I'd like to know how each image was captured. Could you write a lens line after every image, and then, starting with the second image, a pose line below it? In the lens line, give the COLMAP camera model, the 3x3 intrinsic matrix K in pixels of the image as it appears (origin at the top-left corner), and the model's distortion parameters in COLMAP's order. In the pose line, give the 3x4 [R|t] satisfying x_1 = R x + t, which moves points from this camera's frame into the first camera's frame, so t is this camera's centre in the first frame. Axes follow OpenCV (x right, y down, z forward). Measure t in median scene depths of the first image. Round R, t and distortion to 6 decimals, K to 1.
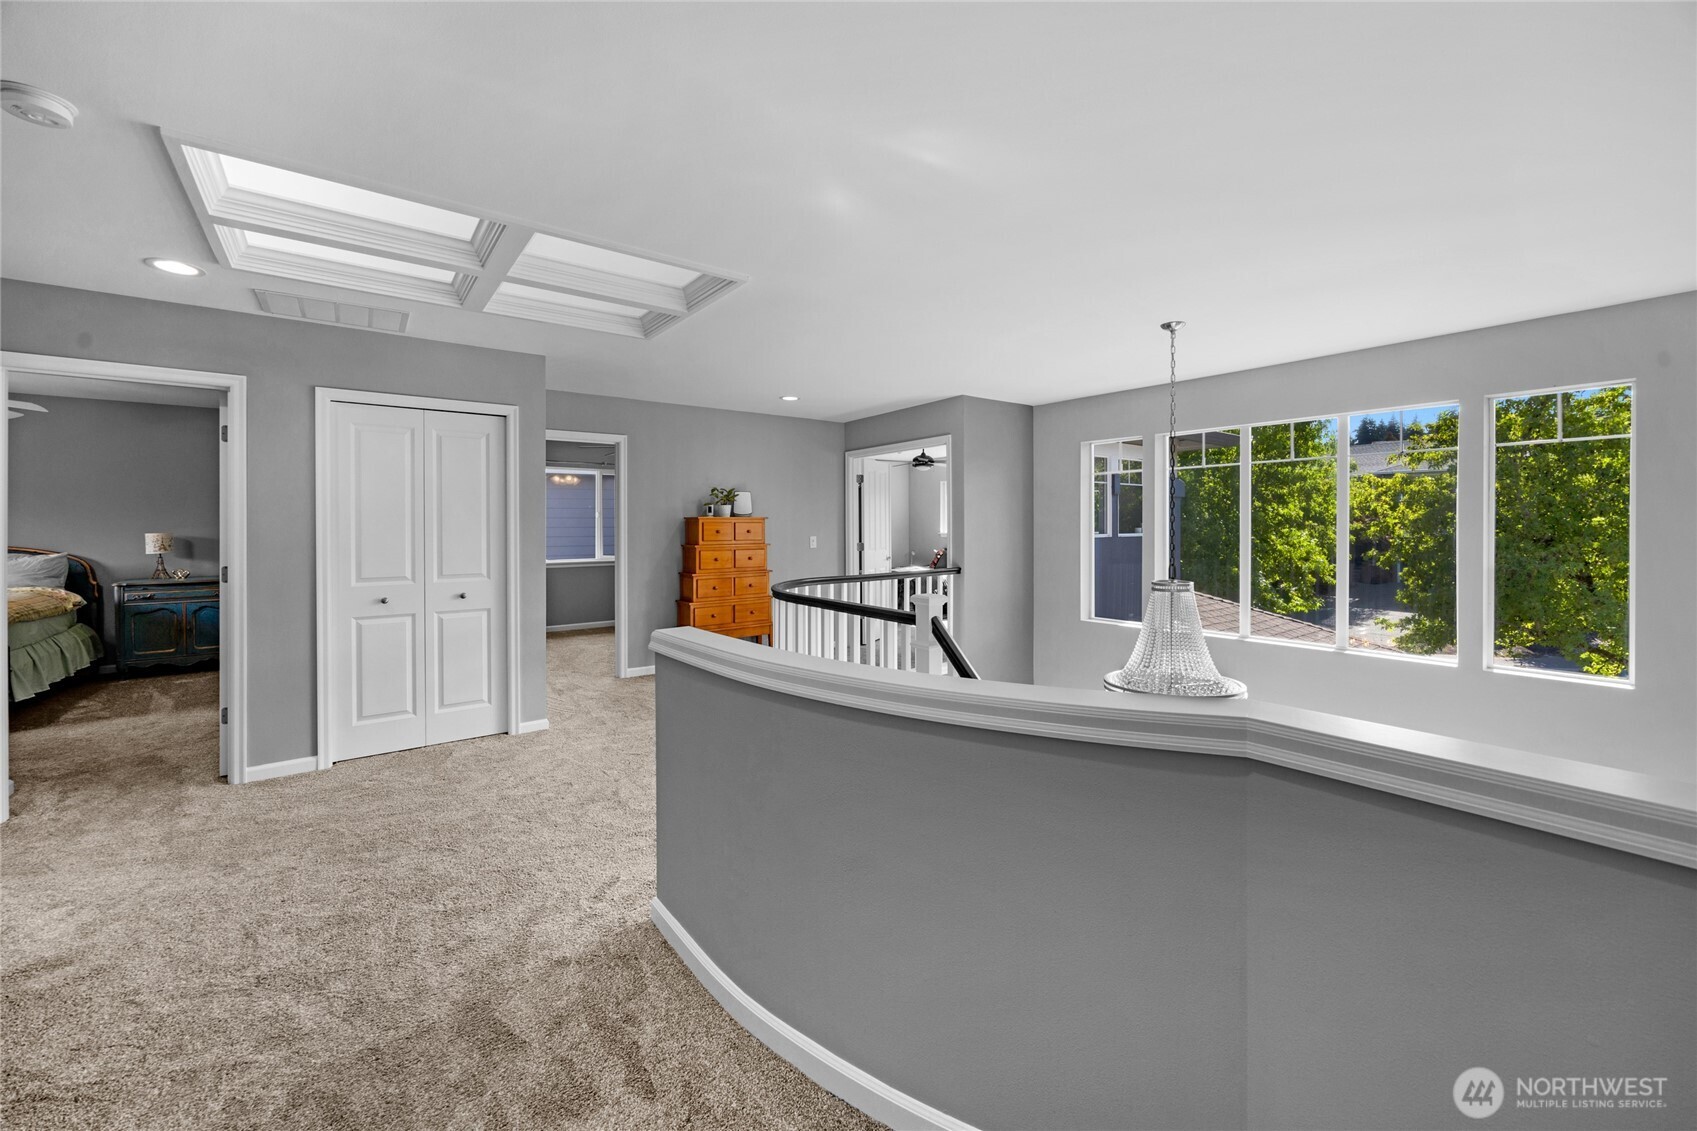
lens RADIAL K [[667.4, 0, 869.6], [0, 667.4, 529.4], [0, 0, 1]] dist [0.000740, 0.000160]
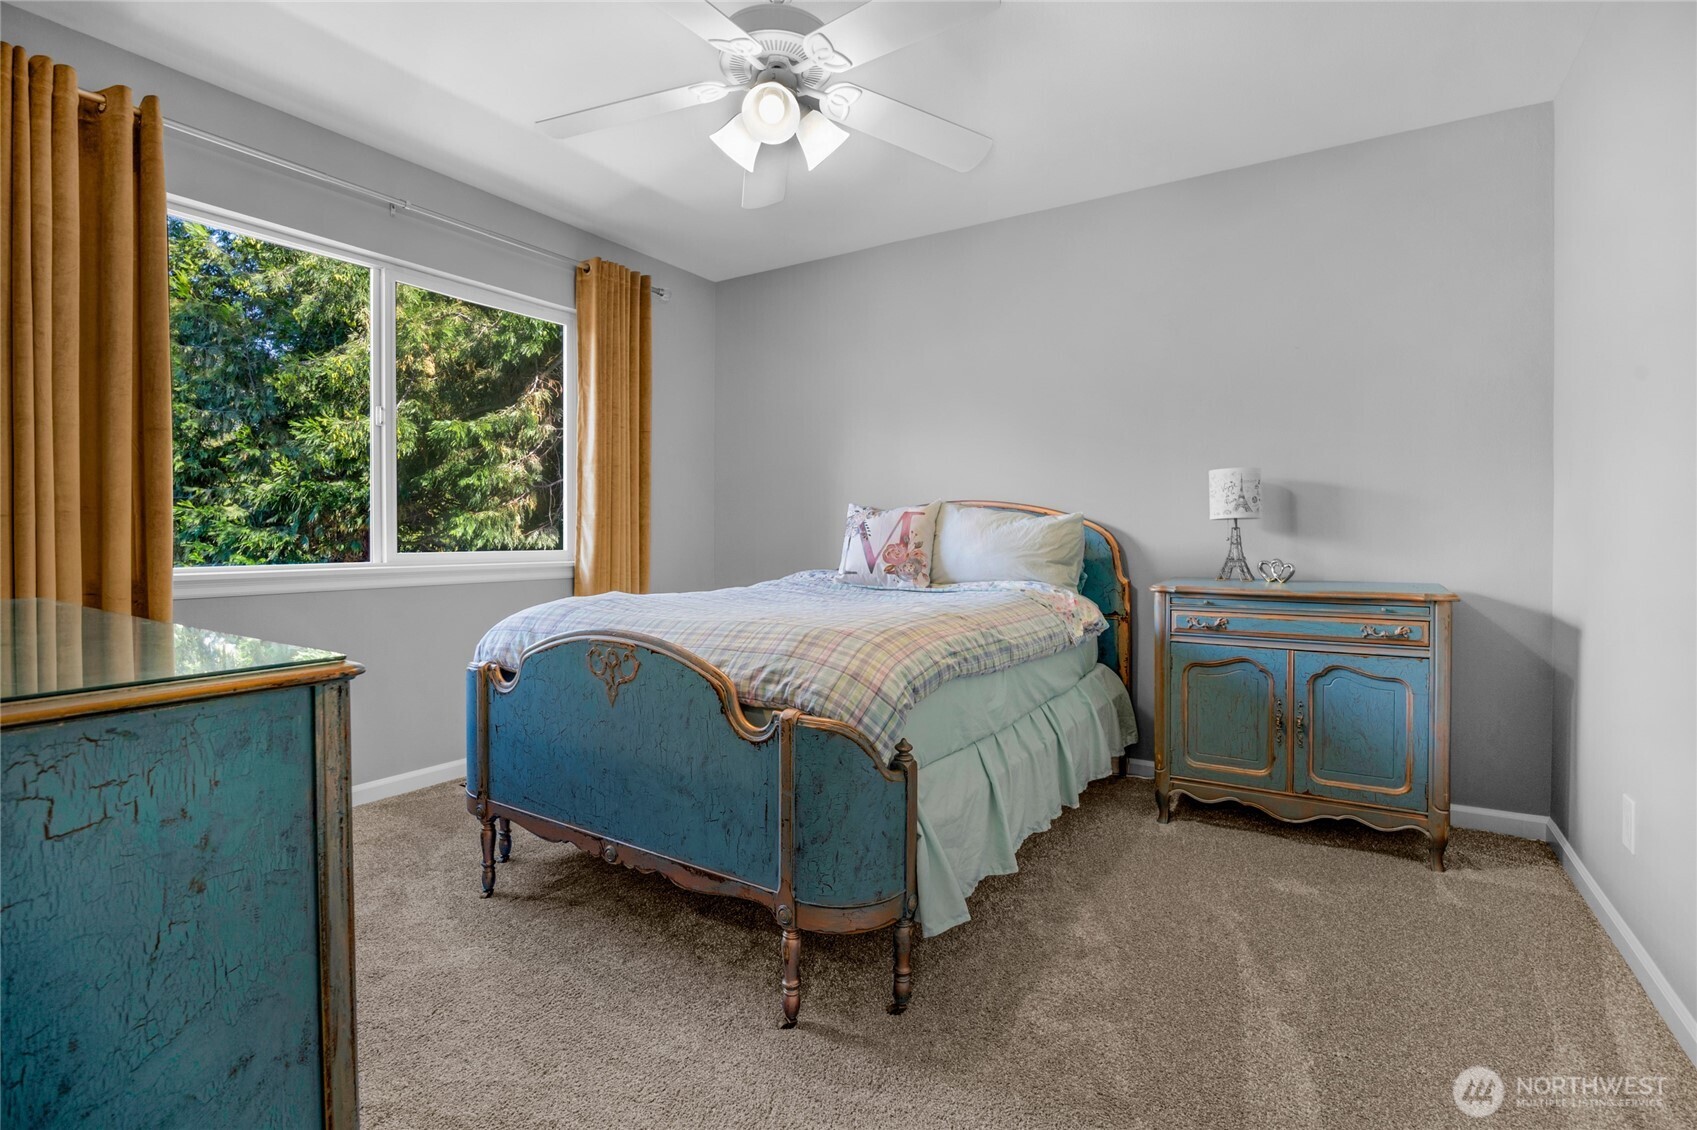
lens RADIAL K [[805.7, 0, 847.2], [0, 805.7, 553.6], [0, 0, 1]] dist [-0.001097, -0.000017]
pose [[0.352506, 0.020705, -0.935581, -0.745394], [-0.010329, 0.999780, 0.018234, 0.055553], [0.935753, 0.003236, 0.352642, 0.659181]]
